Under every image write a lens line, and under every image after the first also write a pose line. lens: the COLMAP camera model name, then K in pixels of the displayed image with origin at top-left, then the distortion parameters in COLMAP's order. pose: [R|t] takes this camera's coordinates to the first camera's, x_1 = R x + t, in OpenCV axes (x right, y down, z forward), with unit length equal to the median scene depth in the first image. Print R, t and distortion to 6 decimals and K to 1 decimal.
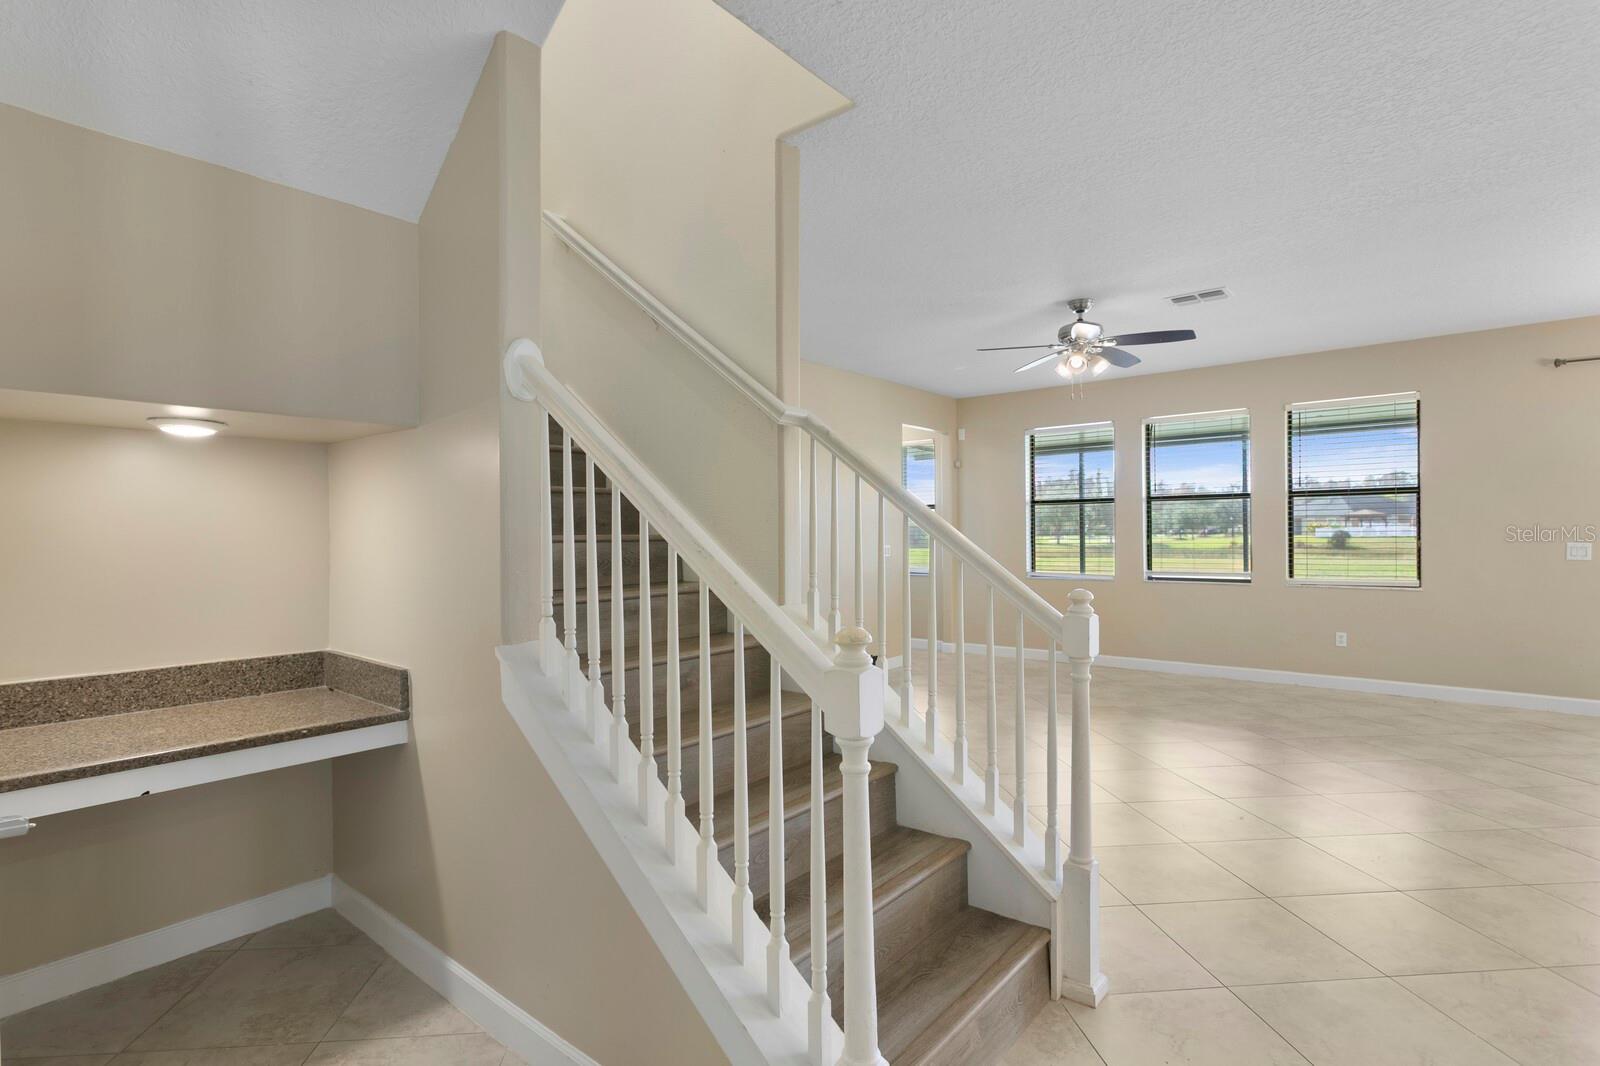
lens RADIAL K [[791.0, 0, 796.3], [0, 791.0, 517.9], [0, 0, 1]] dist [-0.004635, 0.001473]
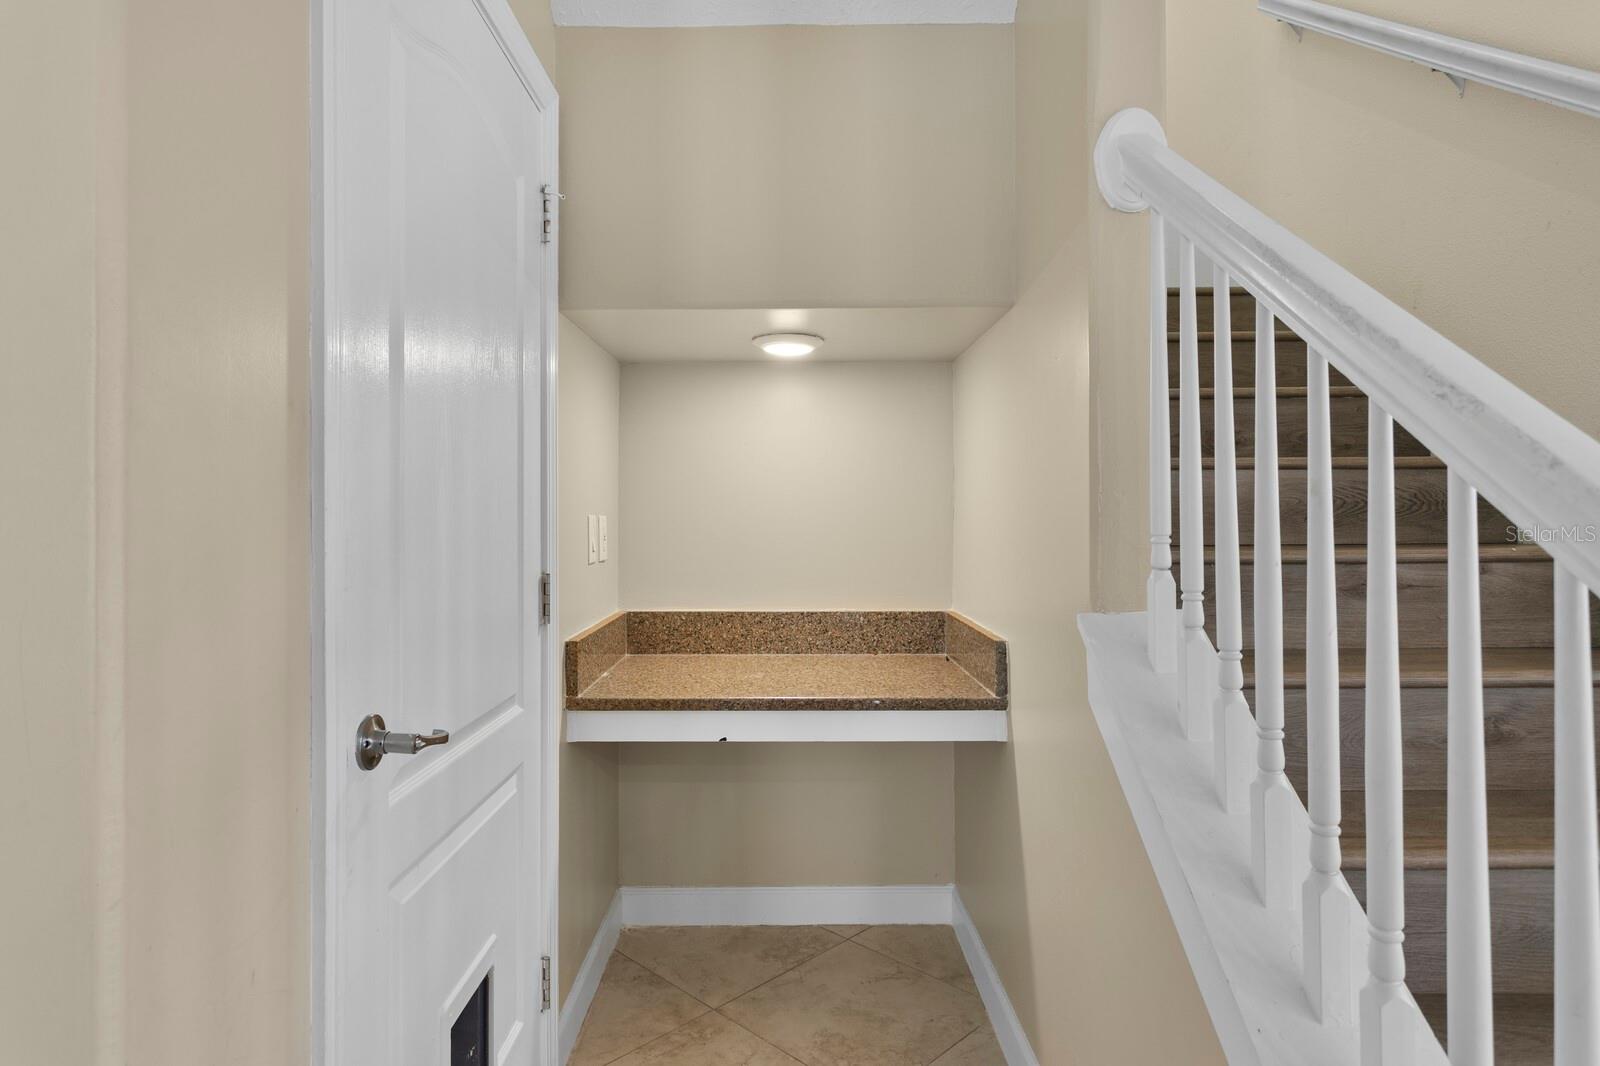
lens RADIAL K [[870.5, 0, 793.8], [0, 870.5, 521.3], [0, 0, 1]] dist [0.002627, -0.000048]
pose [[0.627383, -0.001156, -0.778710, 0.009806], [0.016891, 0.999784, 0.012124, 0.069935], [0.778527, -0.020759, 0.627267, 0.355789]]
